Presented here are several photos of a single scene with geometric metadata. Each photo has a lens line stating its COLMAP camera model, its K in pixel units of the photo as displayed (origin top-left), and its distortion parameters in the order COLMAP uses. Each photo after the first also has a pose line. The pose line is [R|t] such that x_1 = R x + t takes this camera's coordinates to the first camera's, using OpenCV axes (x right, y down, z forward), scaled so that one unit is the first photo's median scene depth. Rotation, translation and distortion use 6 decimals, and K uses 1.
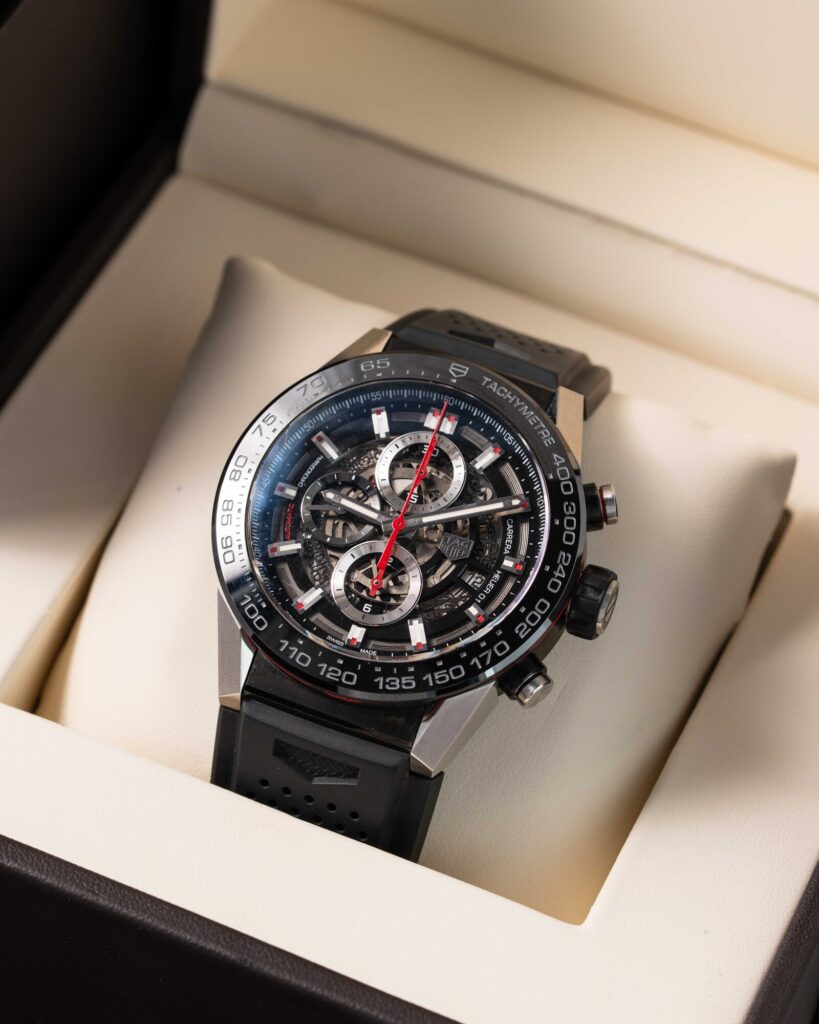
lens RADIAL K [[4187.2, 0, 407.9], [0, 4187.2, 514.9], [0, 0, 1]] dist [0.211135, 0.000000]
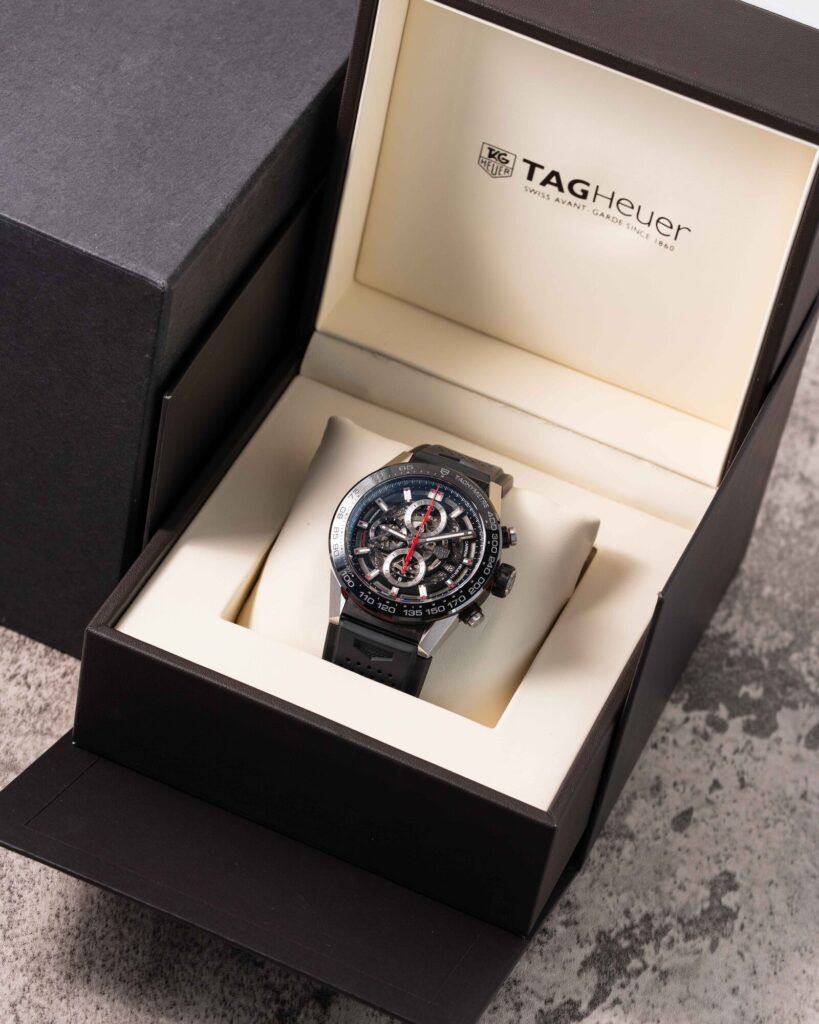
lens RADIAL K [[4187.2, 0, 409.8], [0, 4187.2, 511.3], [0, 0, 1]] dist [0.211135, 0.000000]
pose [[0.998389, 0.037025, 0.042995, -0.098498], [-0.035049, 0.998333, -0.045854, 0.085835], [-0.044621, 0.044273, 0.998022, -1.156043]]
